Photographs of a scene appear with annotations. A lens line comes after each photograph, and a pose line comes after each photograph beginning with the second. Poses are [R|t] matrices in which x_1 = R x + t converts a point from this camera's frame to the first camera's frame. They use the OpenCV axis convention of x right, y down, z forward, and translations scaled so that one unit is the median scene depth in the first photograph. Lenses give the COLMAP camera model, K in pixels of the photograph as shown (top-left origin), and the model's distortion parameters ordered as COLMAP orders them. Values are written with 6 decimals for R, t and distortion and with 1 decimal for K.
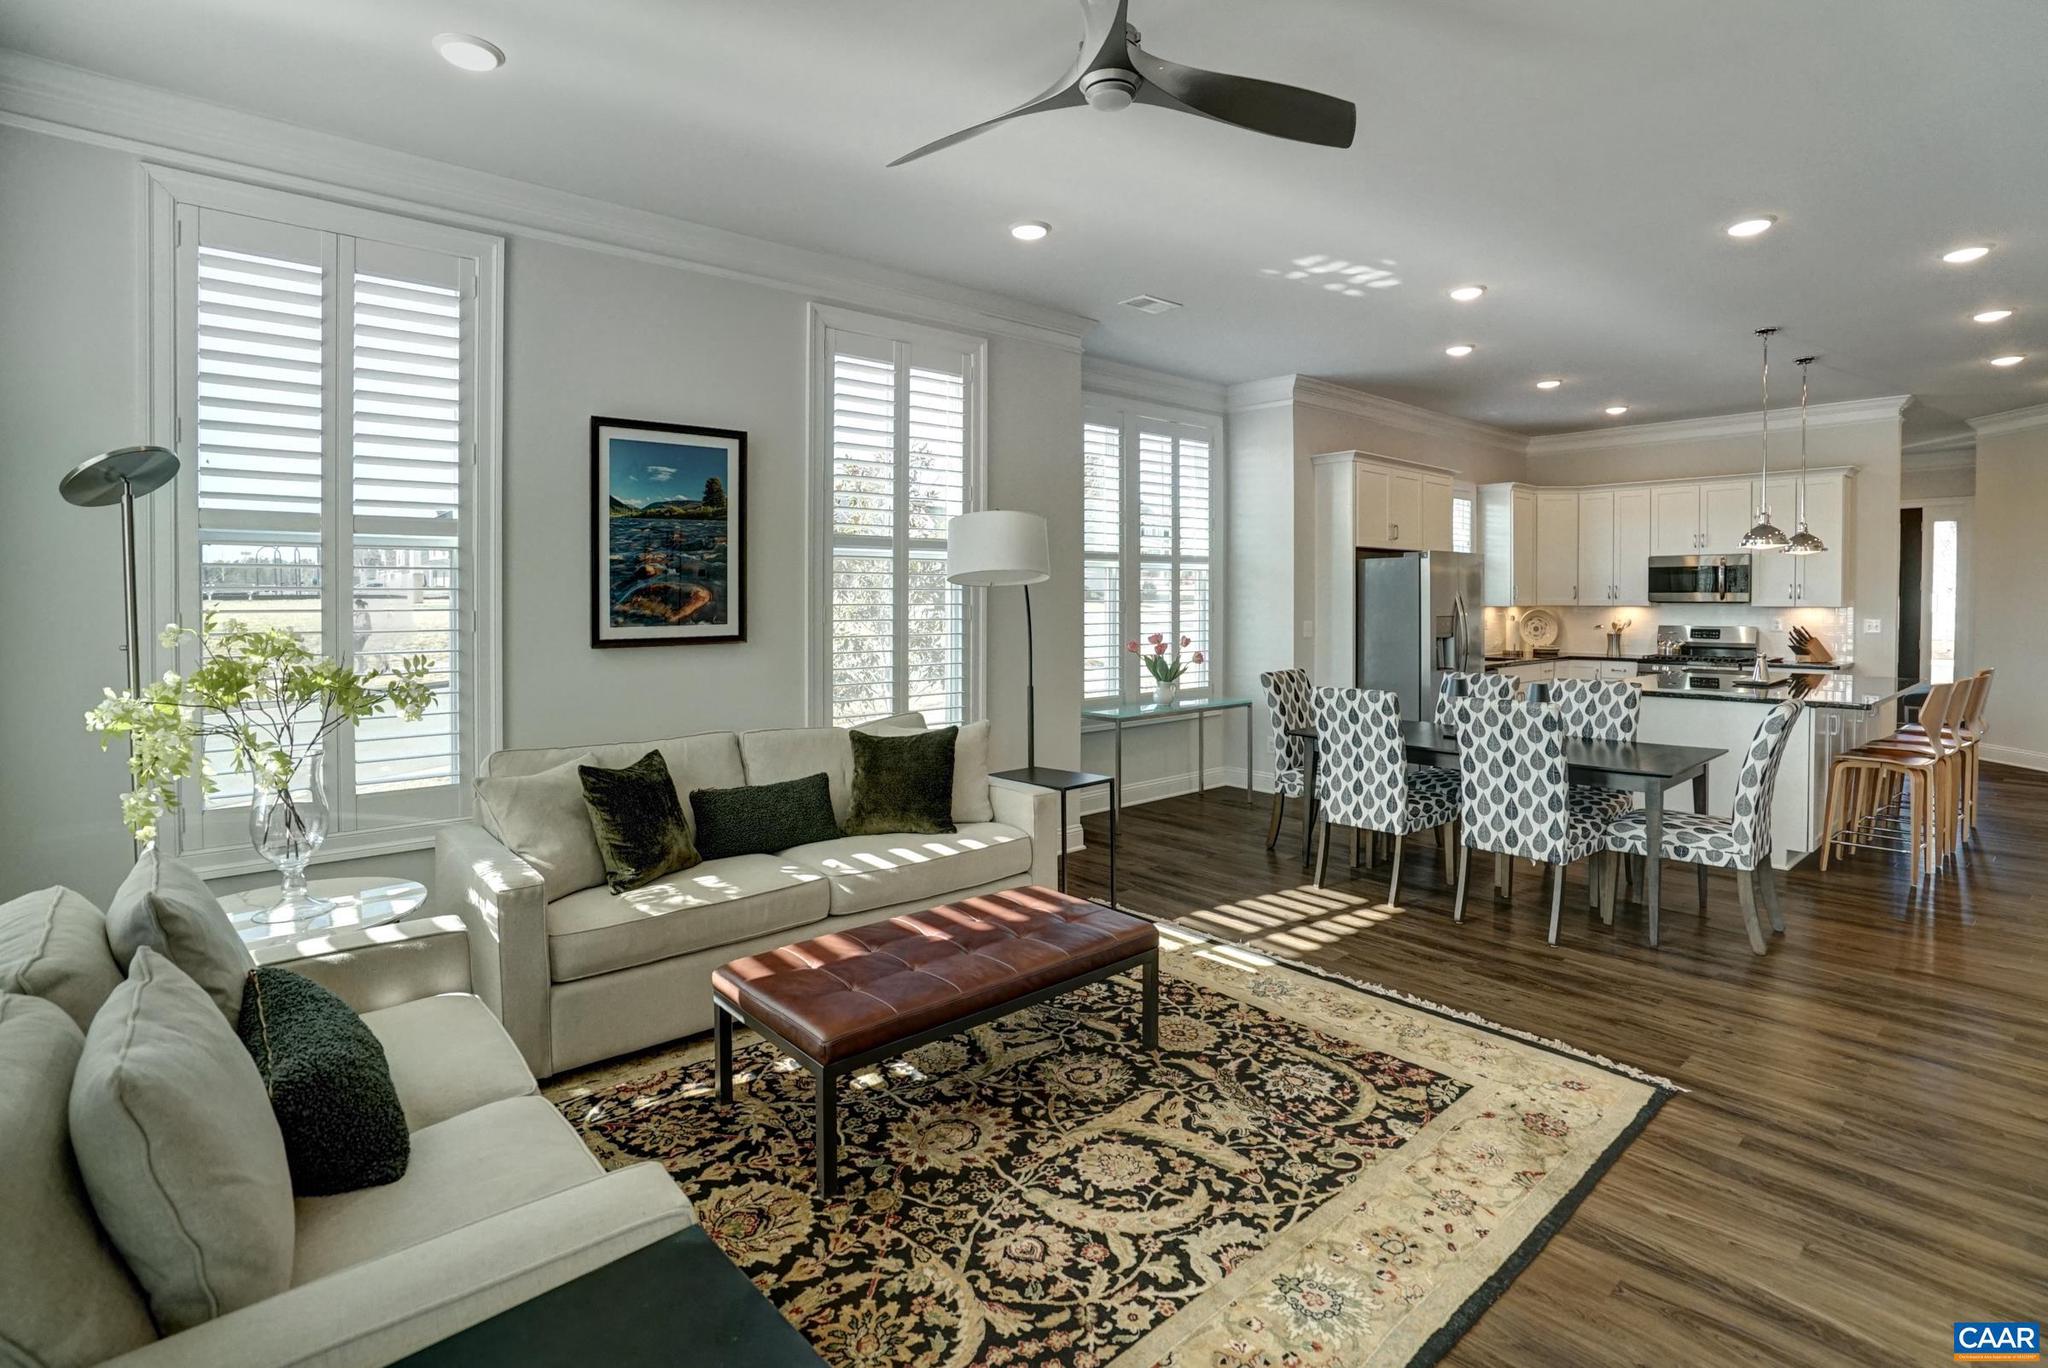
lens RADIAL K [[952.8, 0, 1018.9], [0, 952.8, 613.4], [0, 0, 1]] dist [-0.049730, 0.019067]
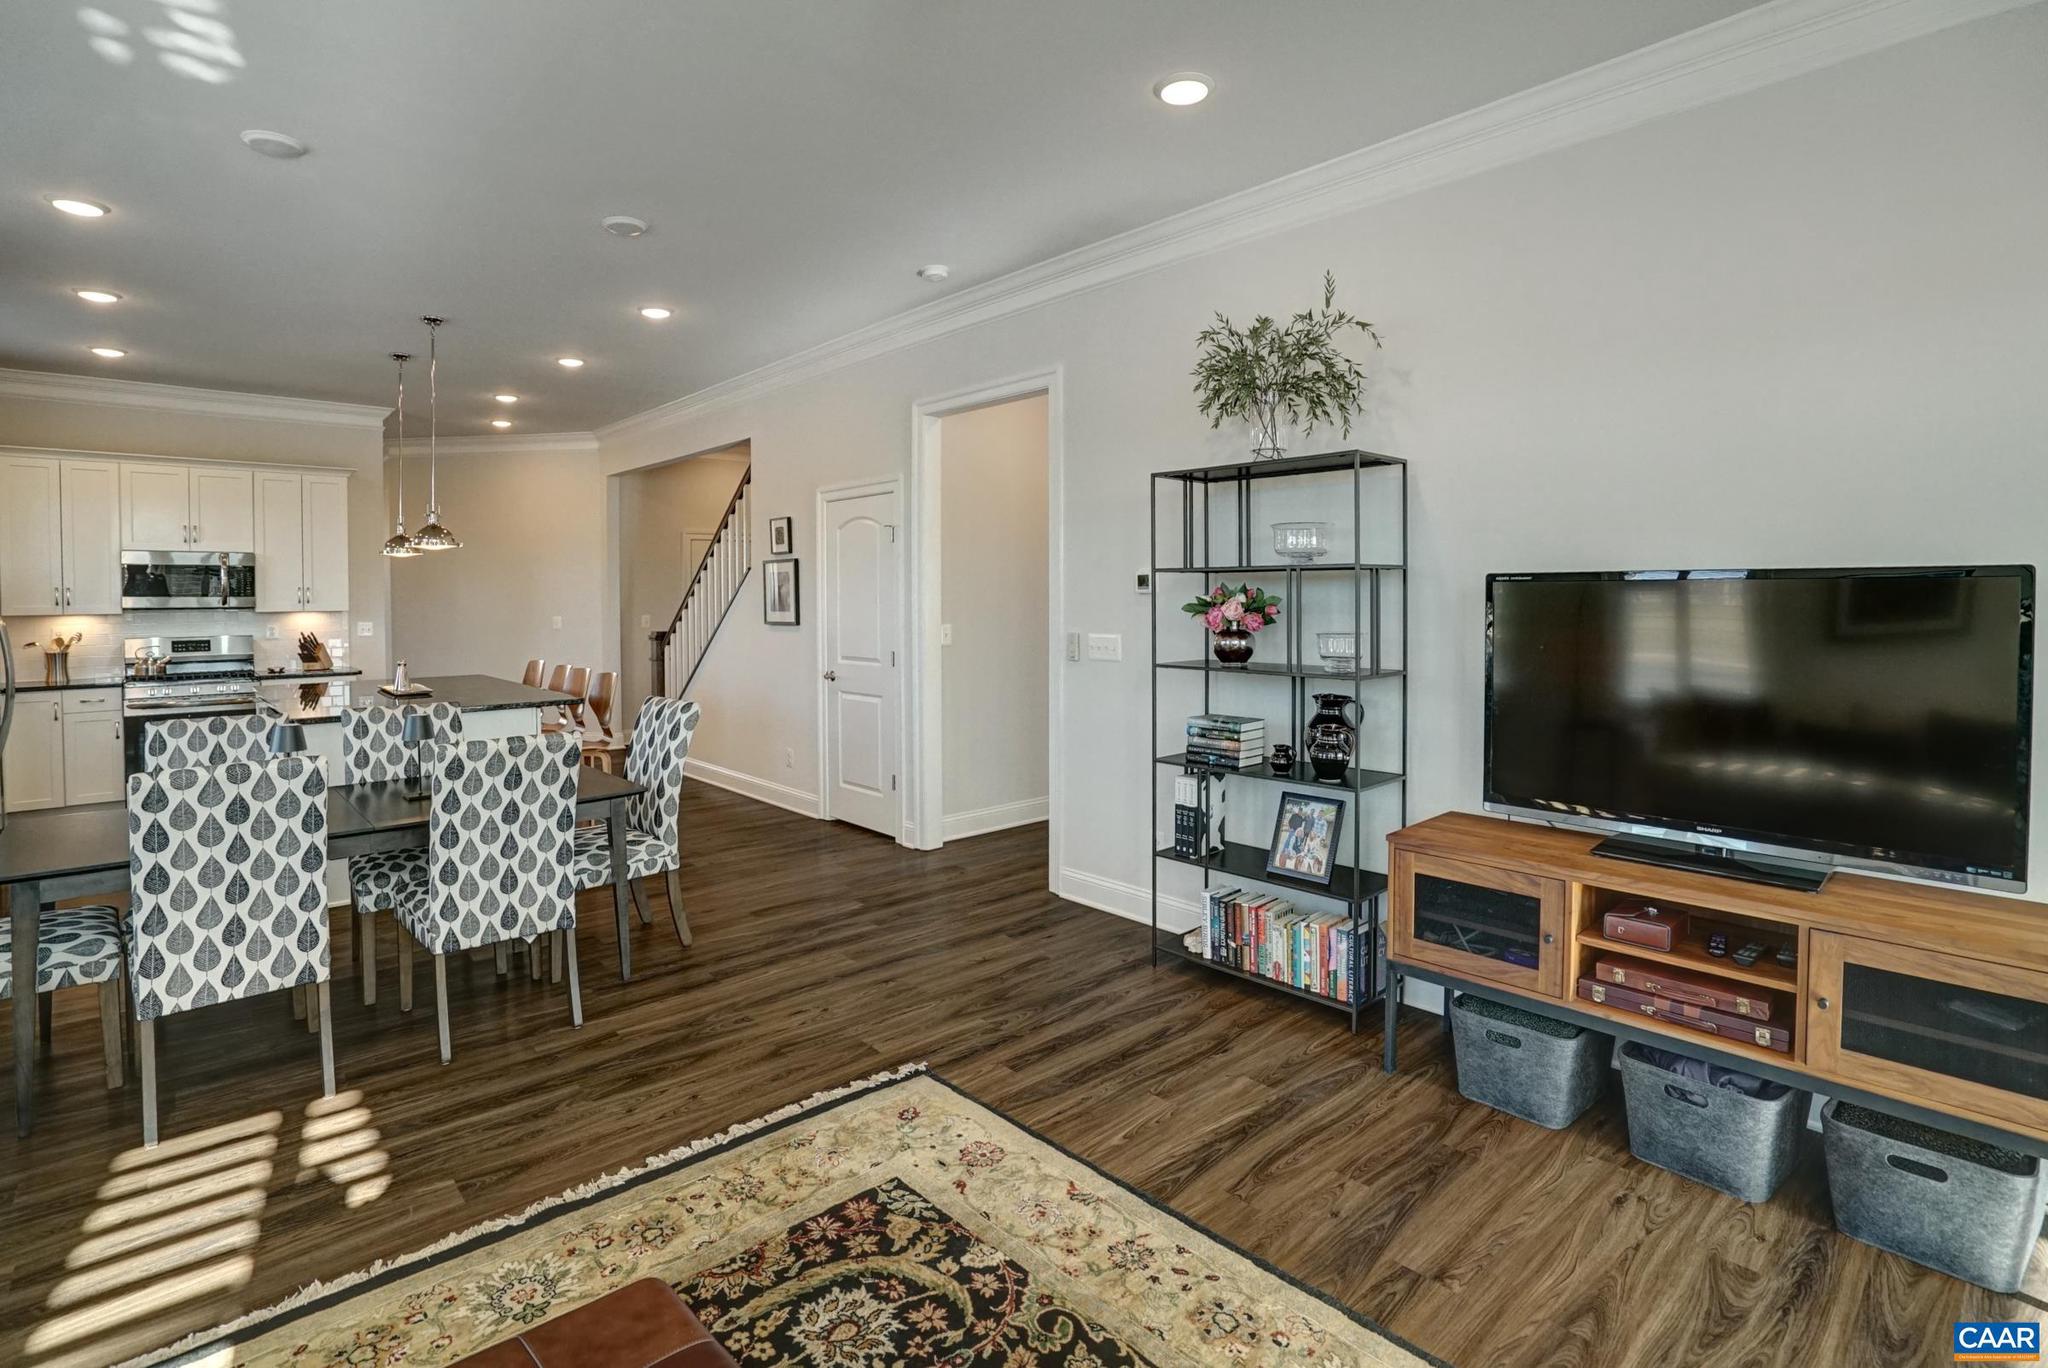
lens RADIAL K [[983.6, 0, 988.9], [0, 983.6, 613.8], [0, 0, 1]] dist [-0.063699, 0.029323]
pose [[0.001848, -0.018648, 0.999824, -0.216690], [0.024503, 0.999527, 0.018598, -0.010062], [-0.999698, 0.024464, 0.002305, 0.519055]]
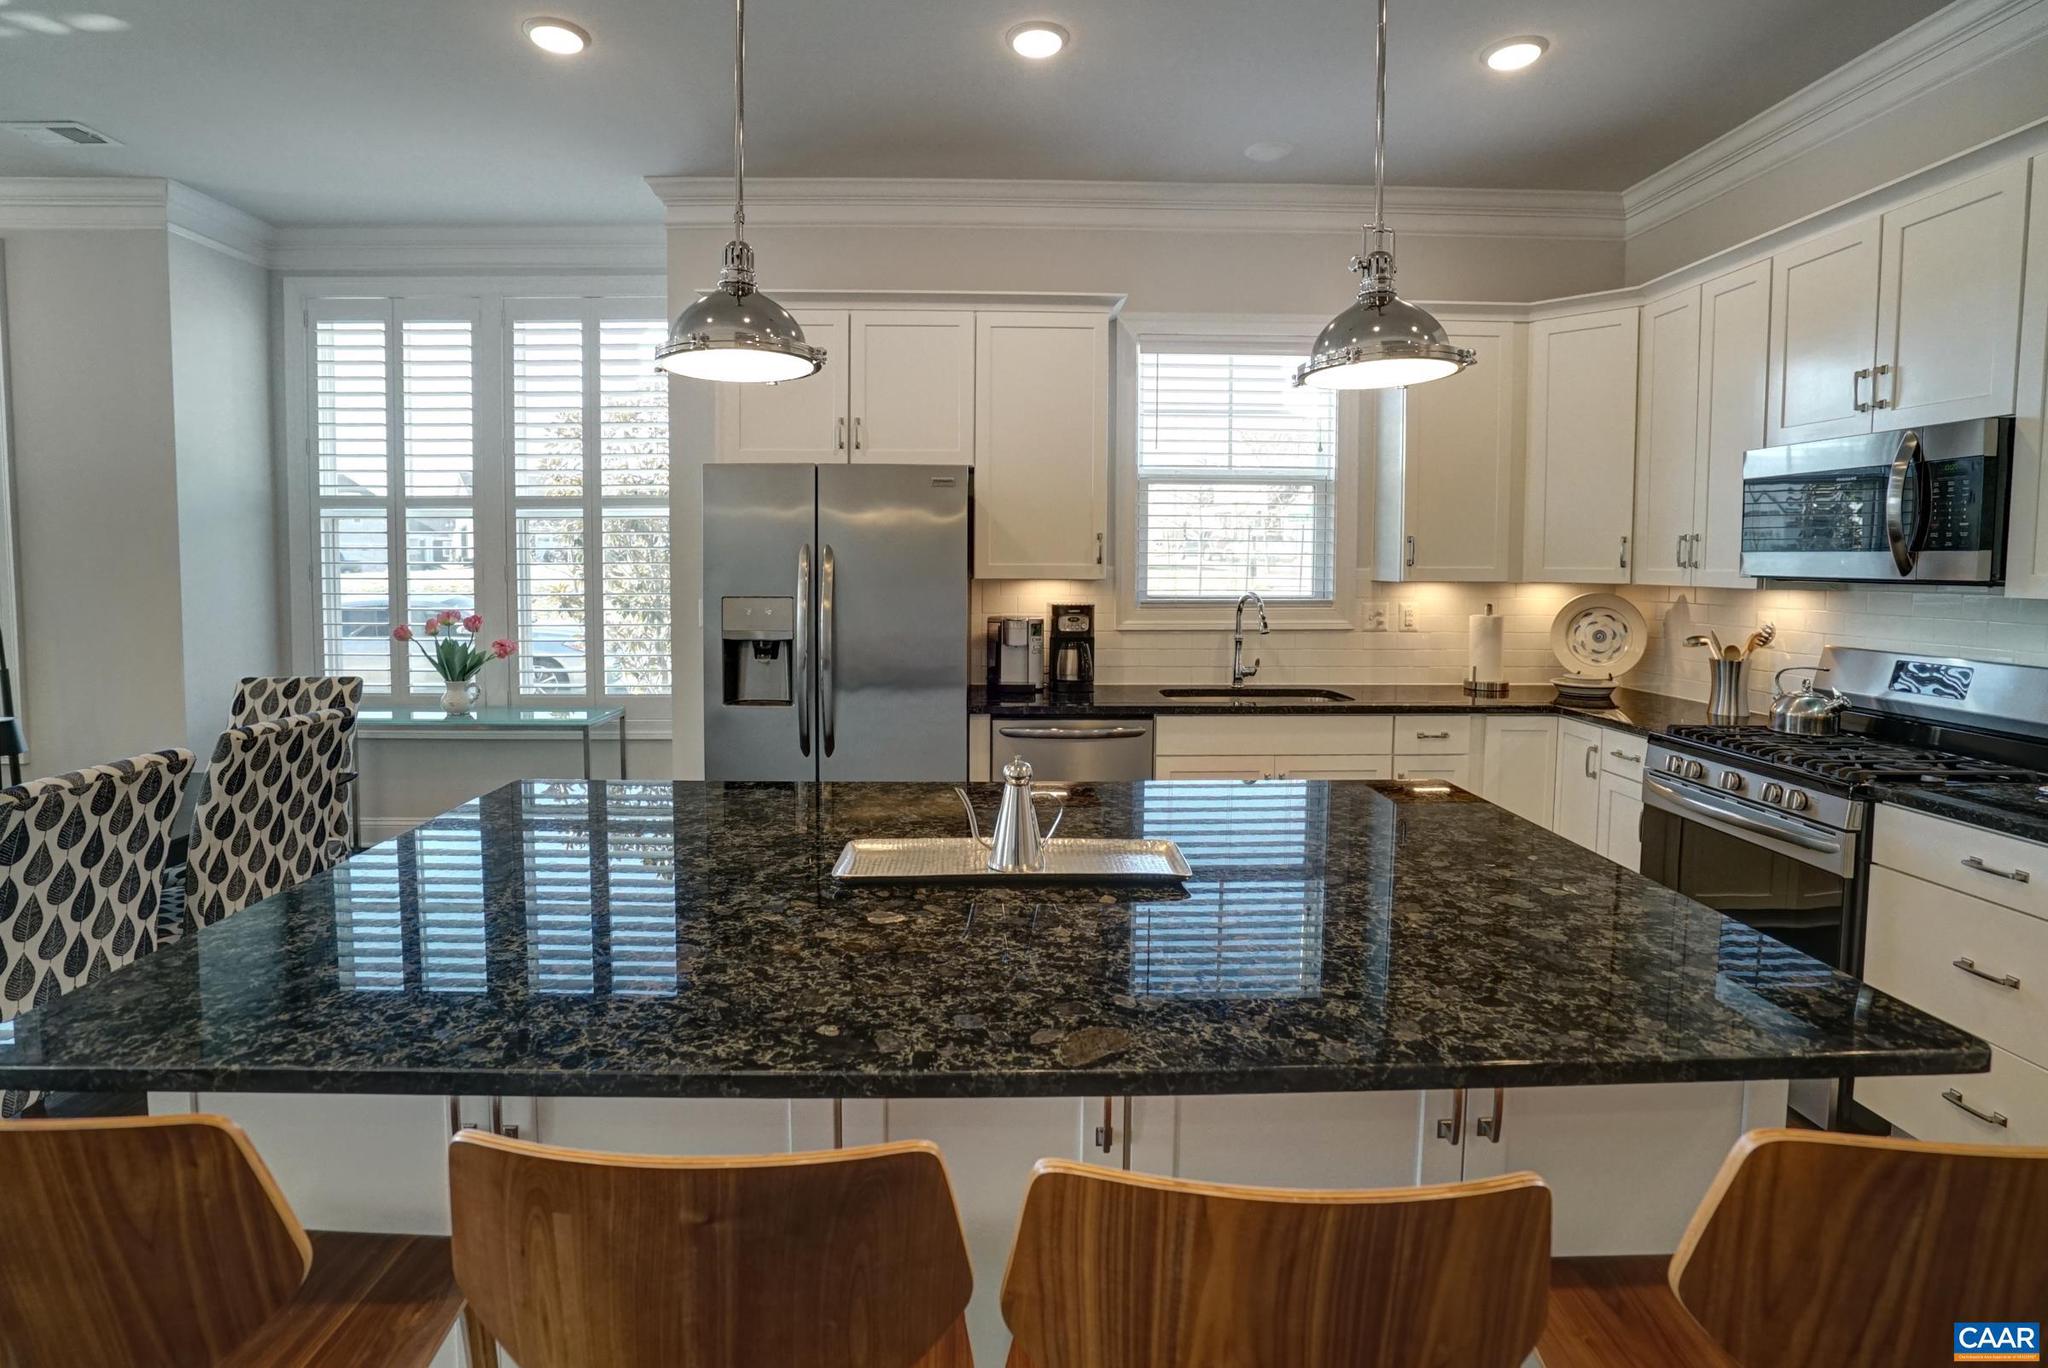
lens RADIAL K [[983.6, 0, 988.9], [0, 983.6, 613.8], [0, 0, 1]] dist [-0.063699, 0.029323]
pose [[0.777793, 0.039824, -0.627258, 1.271275], [-0.015053, 0.998885, 0.044752, -0.020008], [0.628340, -0.025366, 0.777525, 0.996965]]
